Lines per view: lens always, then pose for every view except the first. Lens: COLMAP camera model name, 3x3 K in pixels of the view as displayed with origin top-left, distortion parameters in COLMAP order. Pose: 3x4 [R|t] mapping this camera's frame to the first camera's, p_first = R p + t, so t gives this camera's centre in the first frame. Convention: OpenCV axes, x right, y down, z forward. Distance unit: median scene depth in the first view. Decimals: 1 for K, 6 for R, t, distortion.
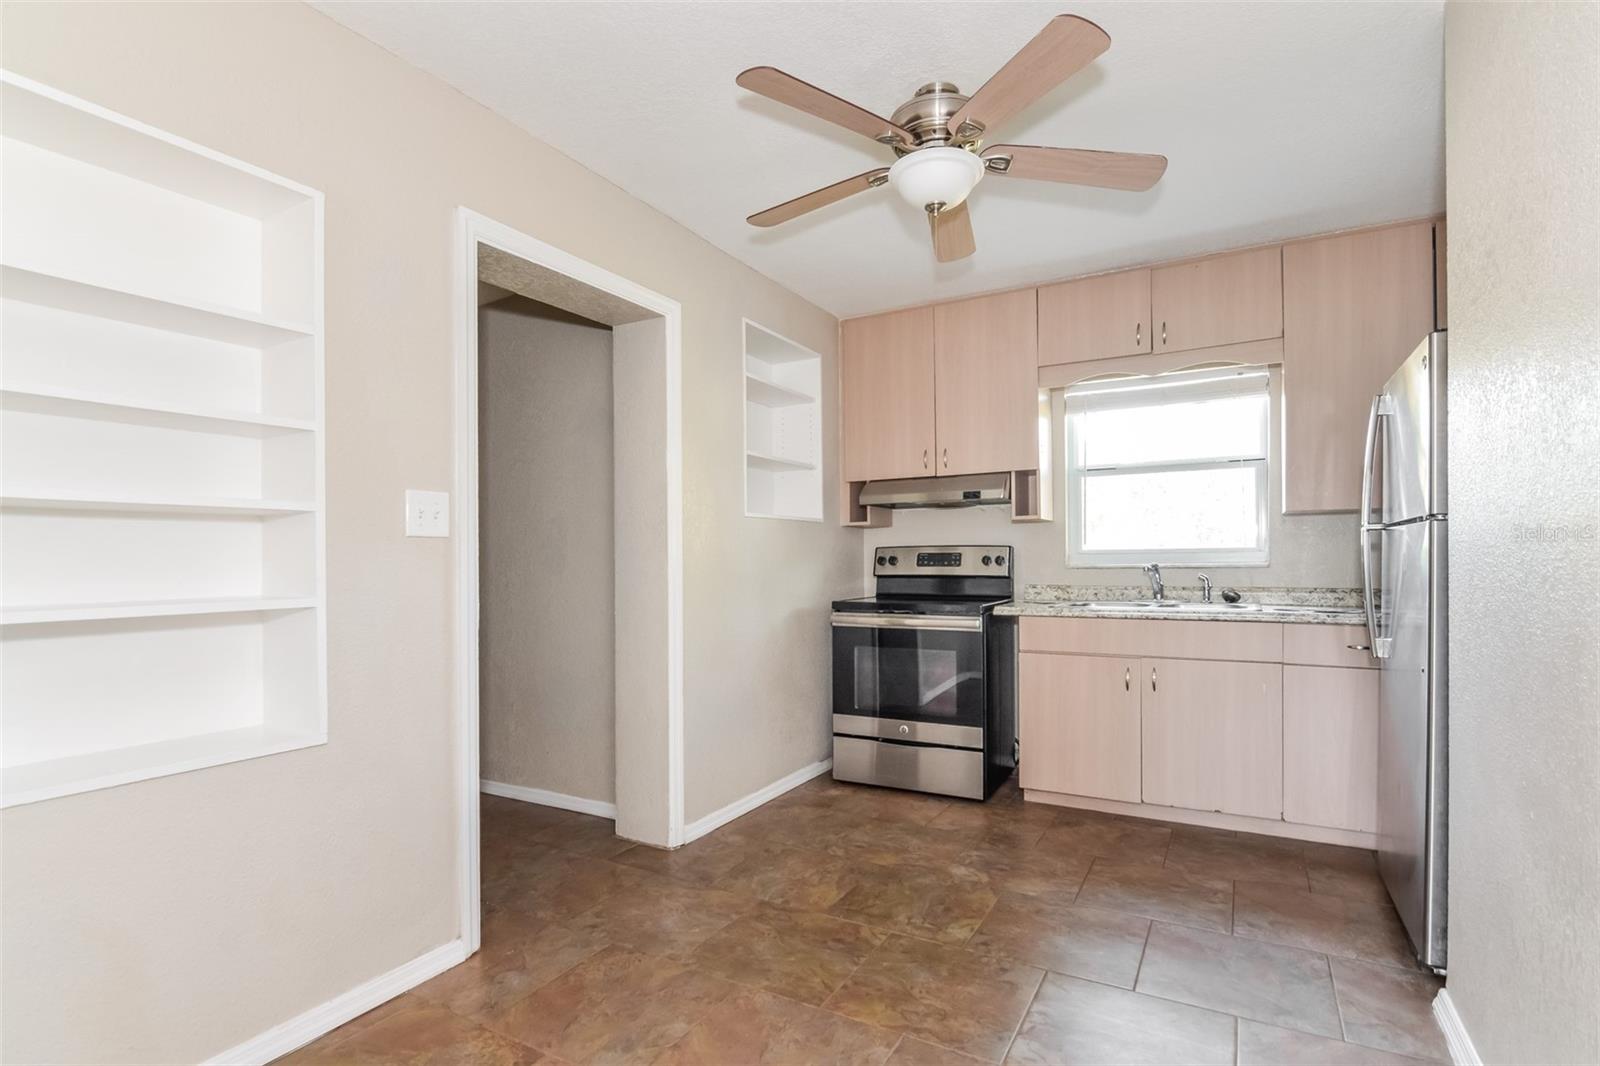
lens RADIAL K [[773.1, 0, 800.0], [0, 773.1, 533.0], [0, 0, 1]] dist [0.013971, -0.000466]
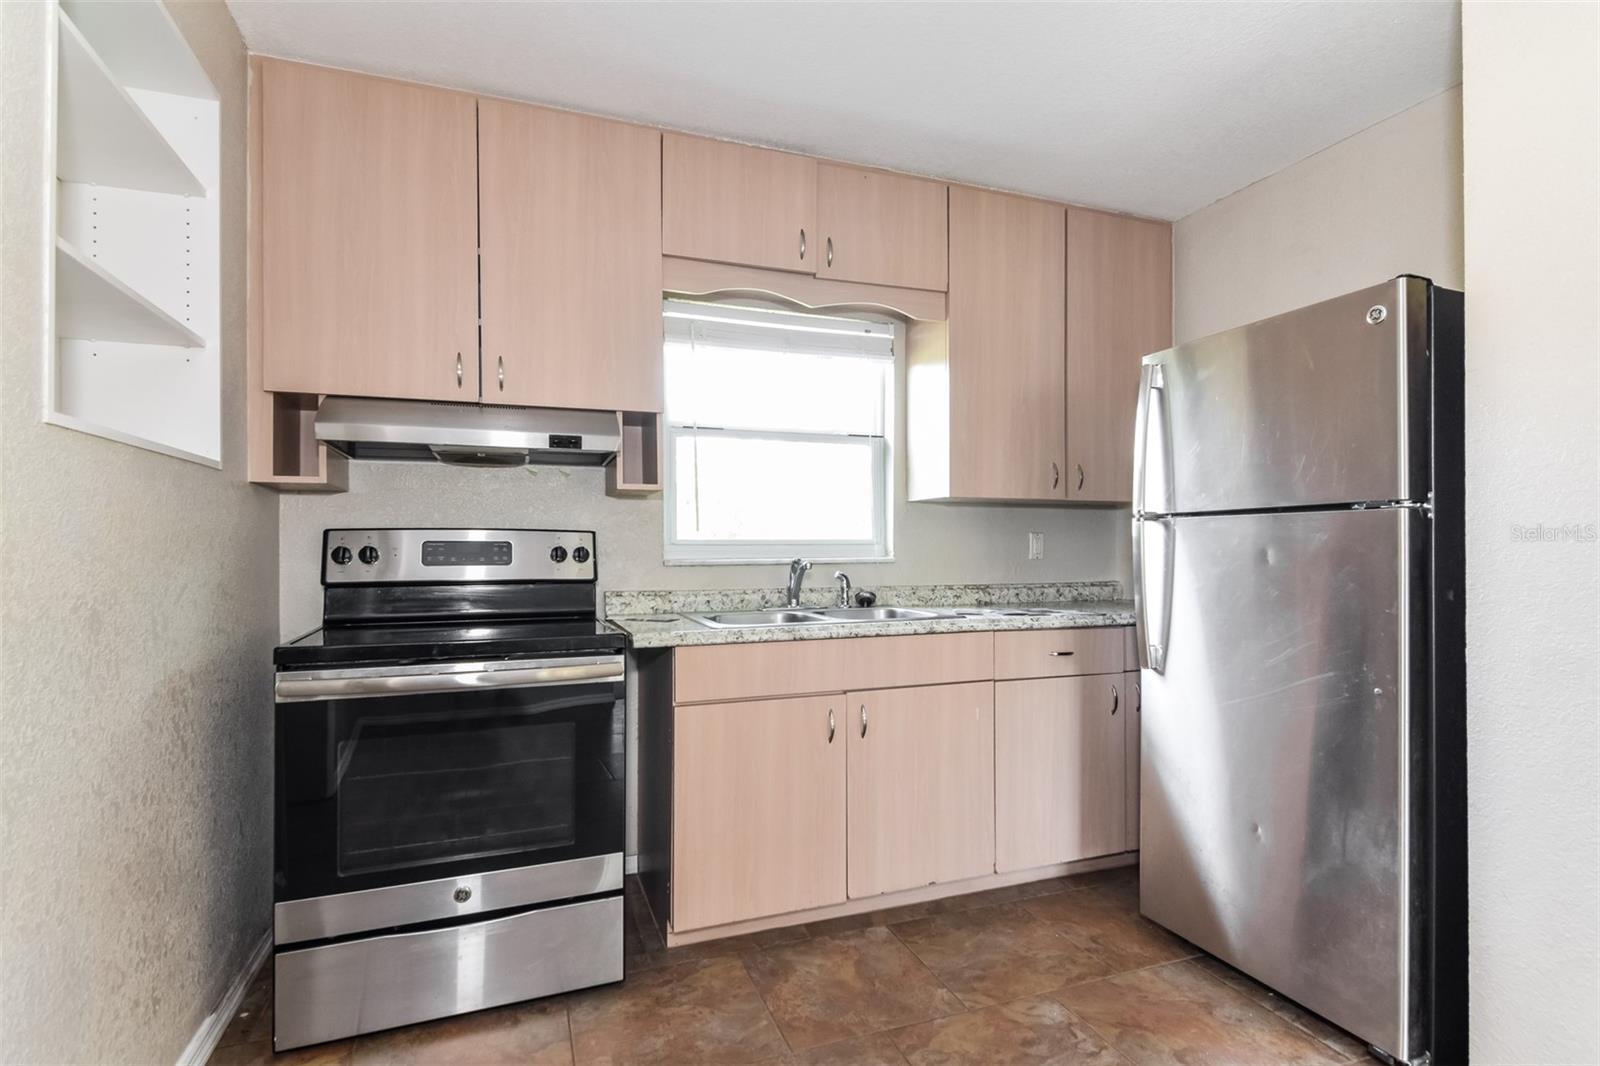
lens RADIAL K [[773.1, 0, 800.0], [0, 773.1, 533.0], [0, 0, 1]] dist [0.013971, -0.000466]
pose [[0.635648, 0.020989, 0.771694, -0.112259], [-0.030076, 0.999545, -0.002413, 0.015261], [-0.771393, -0.021676, 0.635990, 0.493965]]
